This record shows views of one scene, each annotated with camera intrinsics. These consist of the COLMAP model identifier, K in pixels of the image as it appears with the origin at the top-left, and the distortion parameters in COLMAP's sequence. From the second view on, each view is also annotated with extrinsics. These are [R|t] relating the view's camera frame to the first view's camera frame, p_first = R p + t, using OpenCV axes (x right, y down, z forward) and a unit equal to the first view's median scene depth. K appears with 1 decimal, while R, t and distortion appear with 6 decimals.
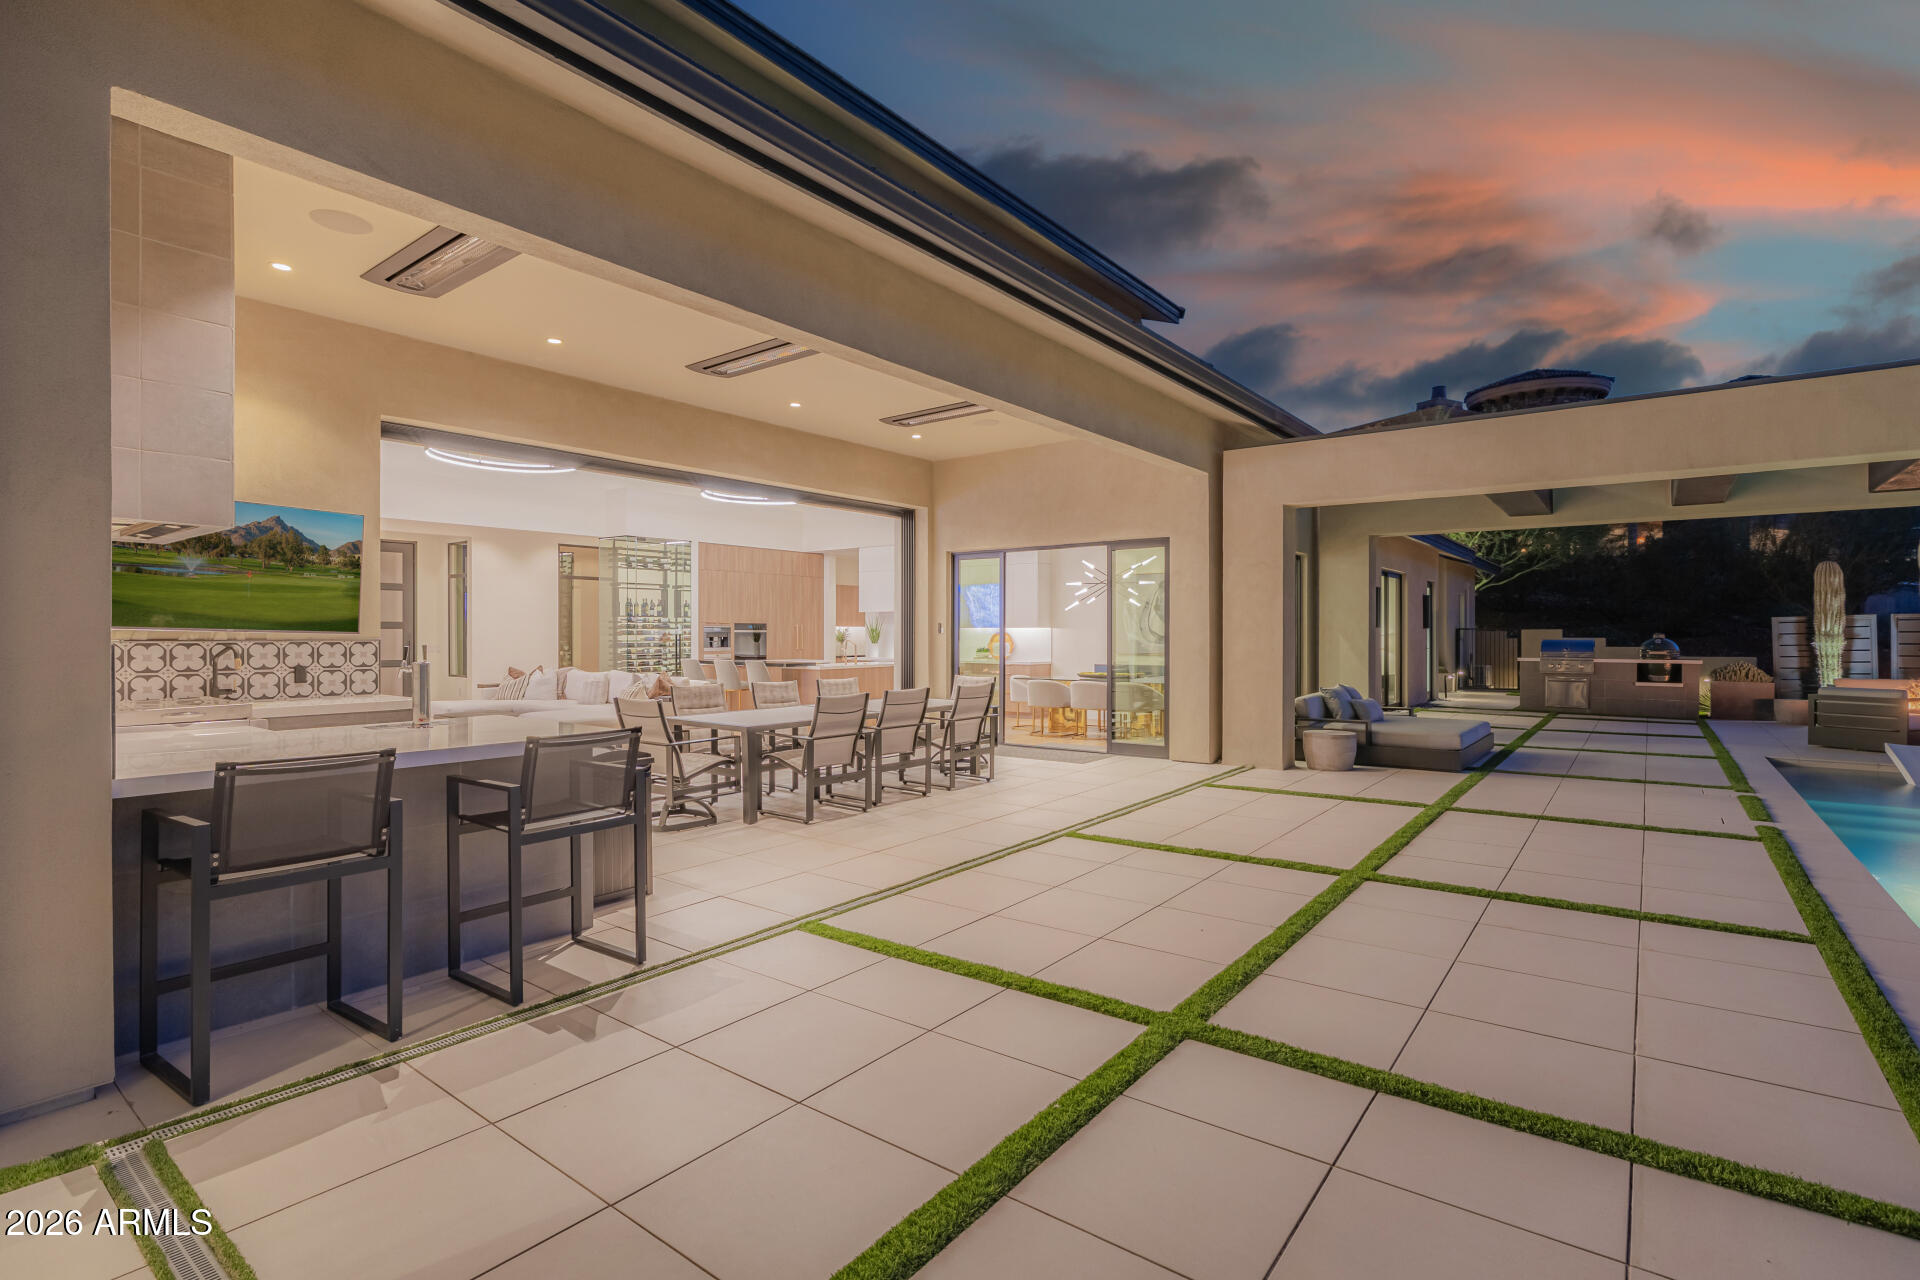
lens RADIAL K [[898.9, 0, 966.2], [0, 898.9, 634.9], [0, 0, 1]] dist [0.004258, 0.000049]
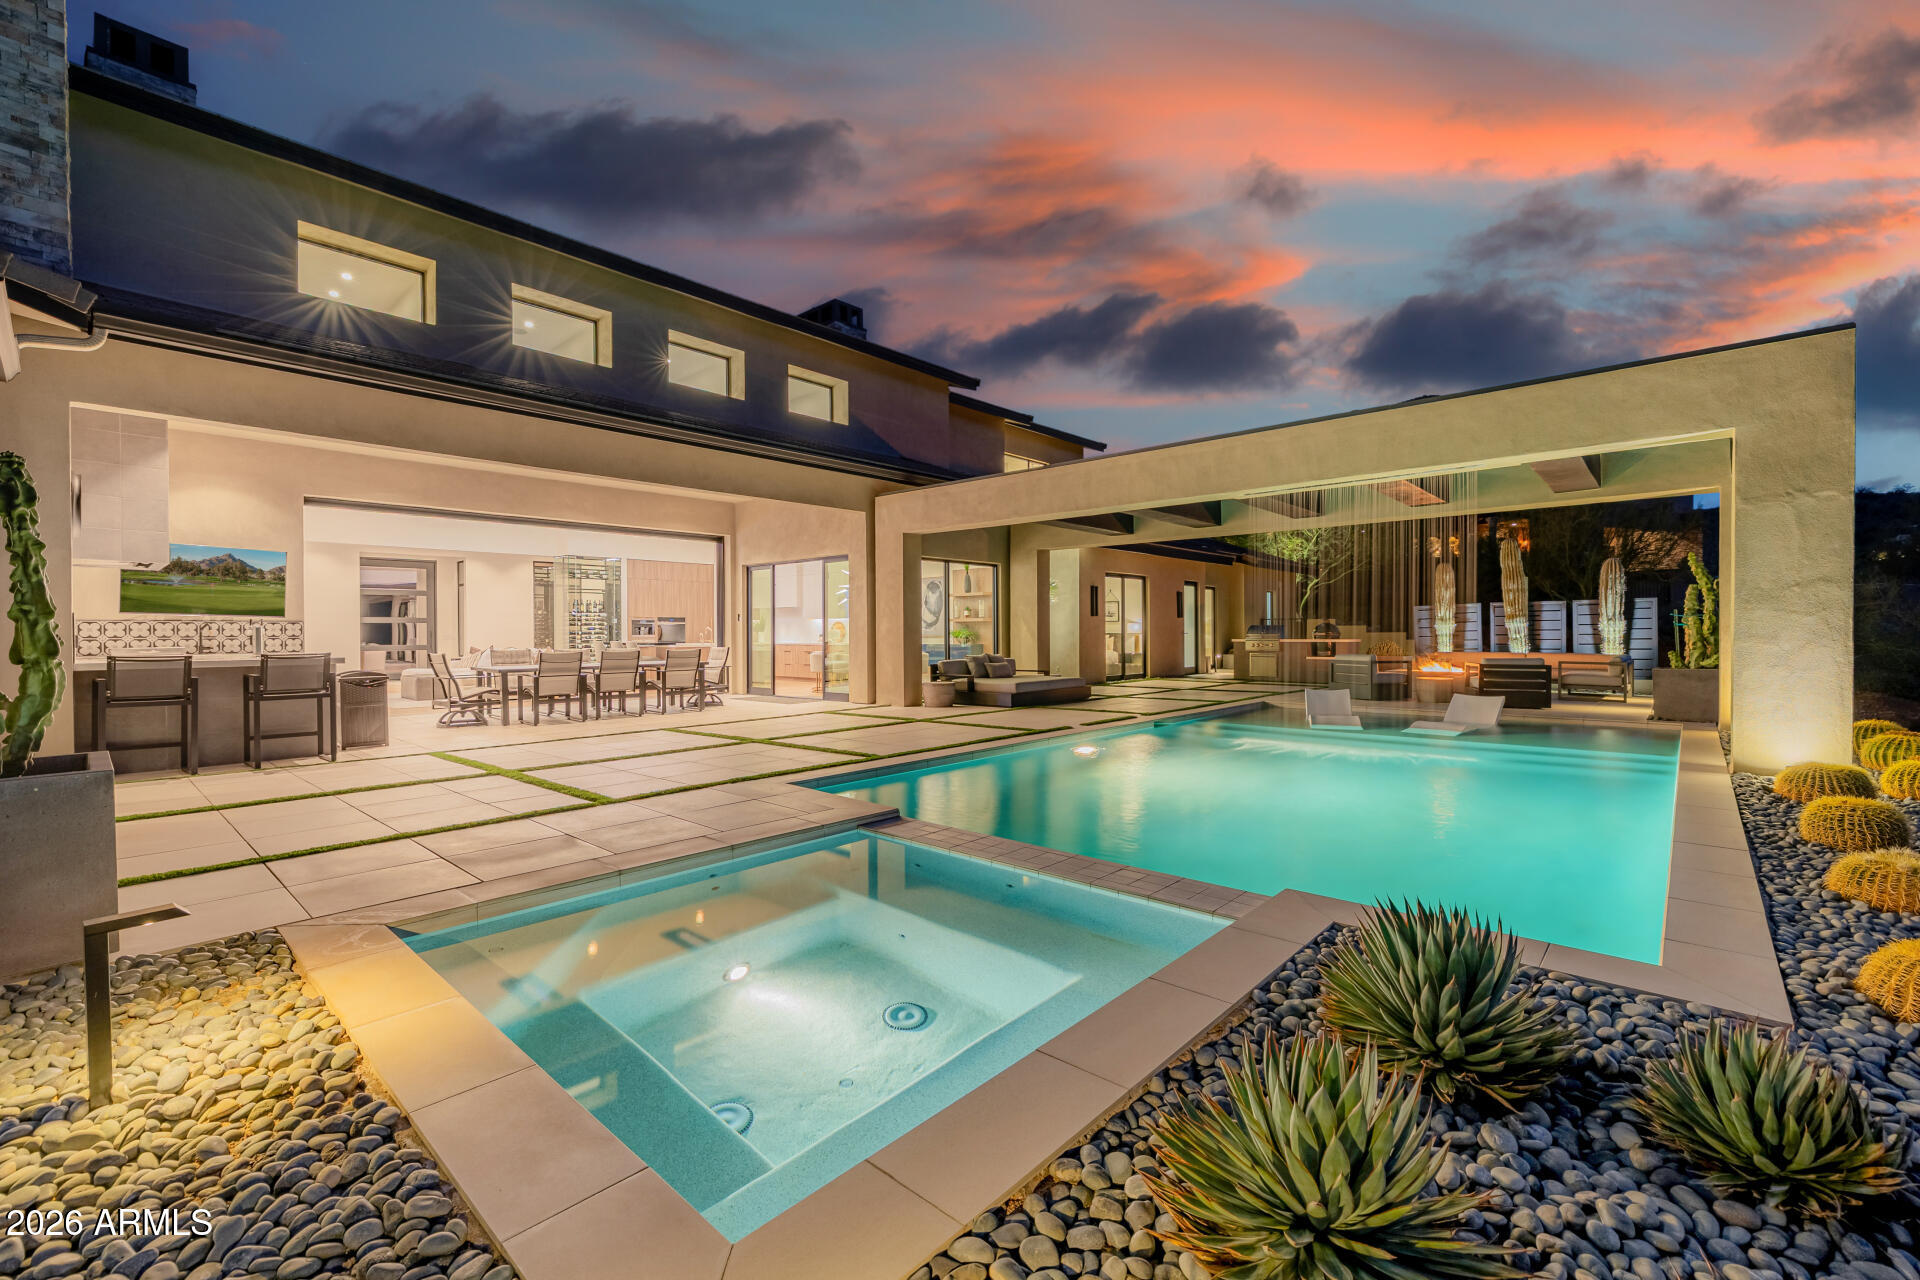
lens RADIAL K [[799.0, 0, 953.9], [0, 799.0, 645.8], [0, 0, 1]] dist [0.007770, -0.000336]
pose [[0.996625, -0.004207, -0.081978, 0.532631], [0.005508, 0.999862, 0.015650, 0.025328], [0.081901, -0.016049, 0.996511, -0.330315]]
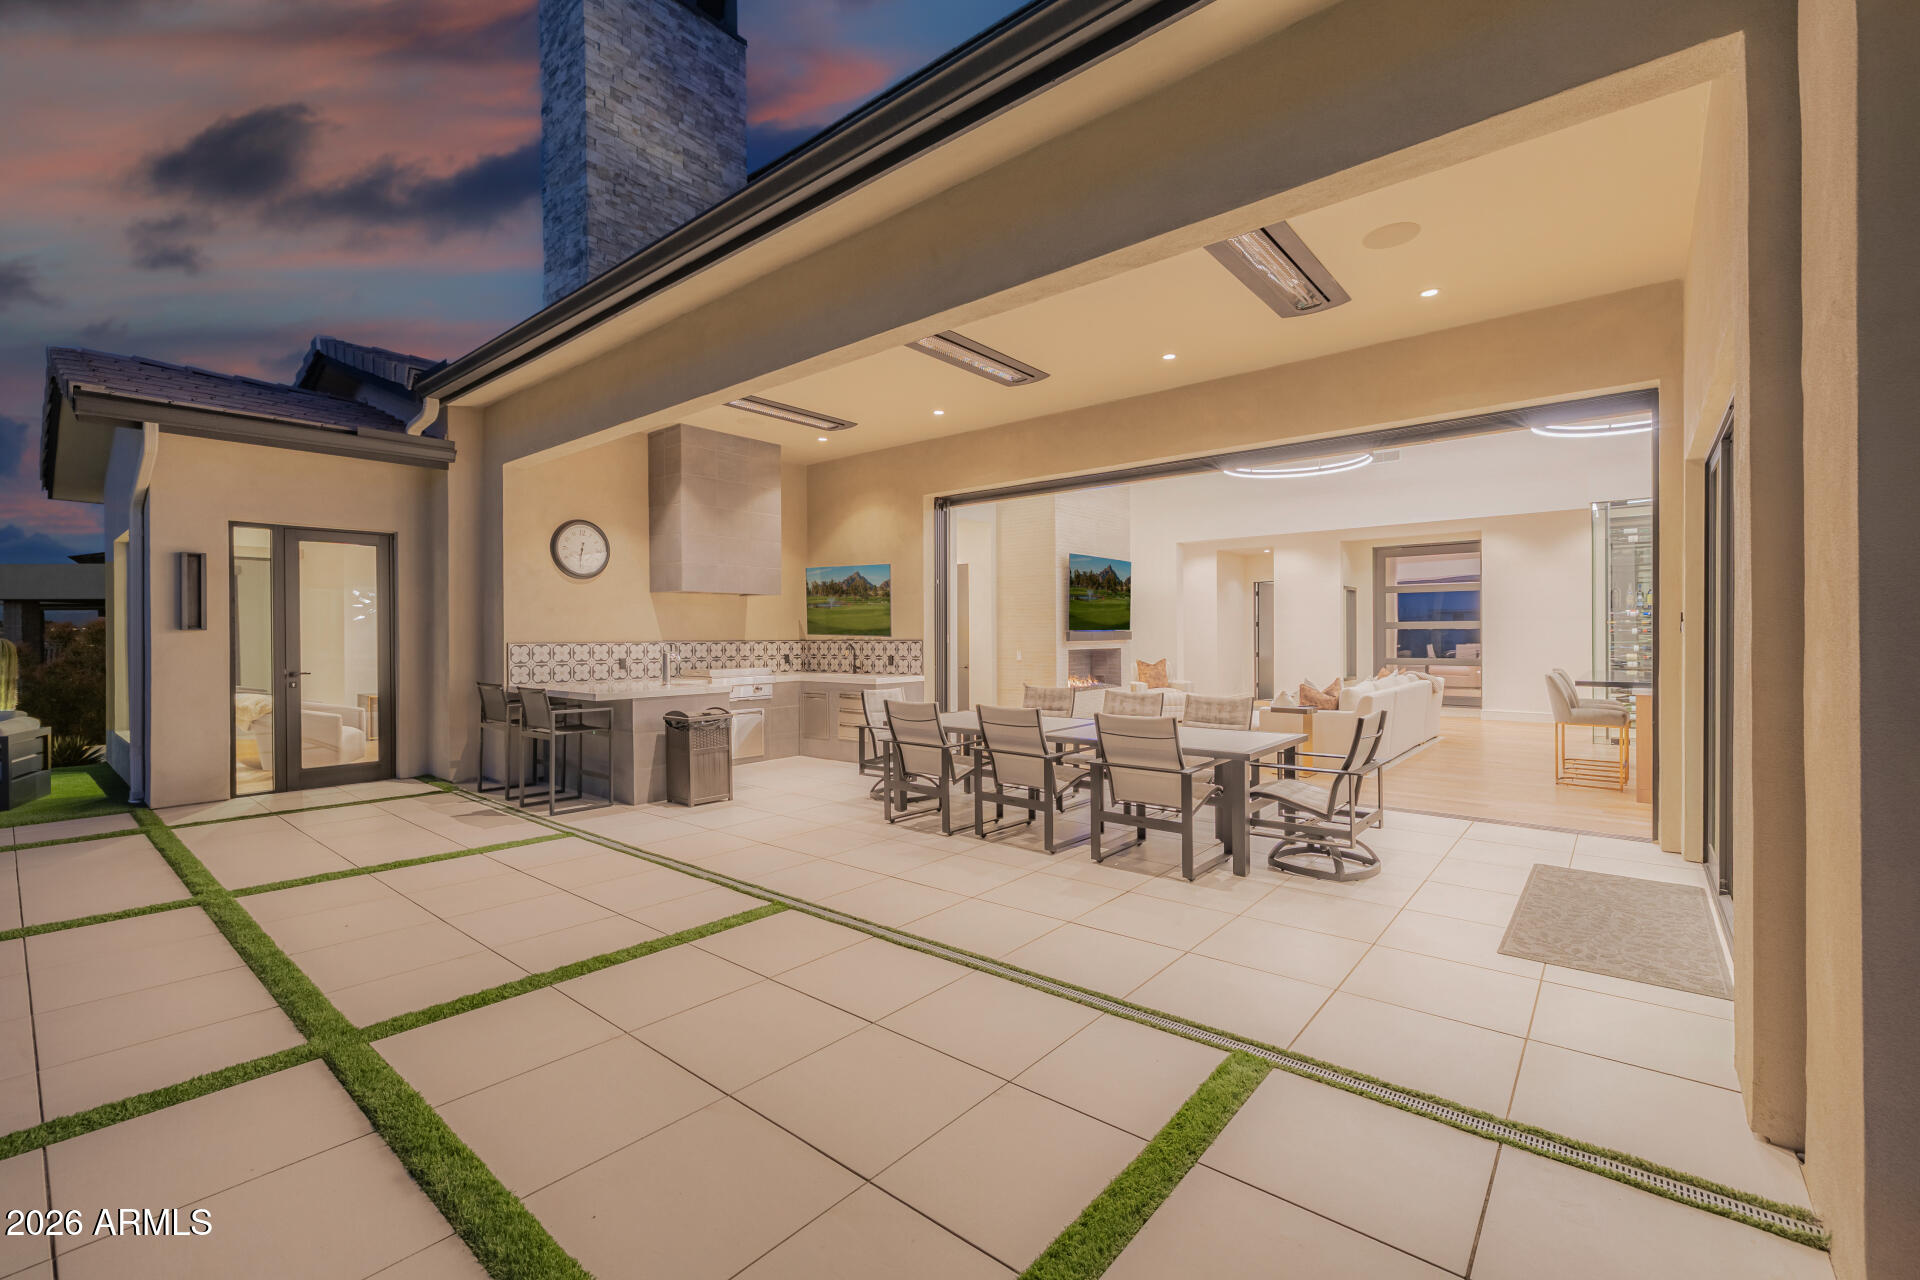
lens RADIAL K [[799.0, 0, 953.9], [0, 799.0, 645.8], [0, 0, 1]] dist [0.007770, -0.000336]
pose [[-0.044582, 0.014277, -0.998904, 0.514701], [0.003509, 0.999894, 0.014135, -0.003456], [0.999000, -0.002875, -0.044628, 0.796814]]
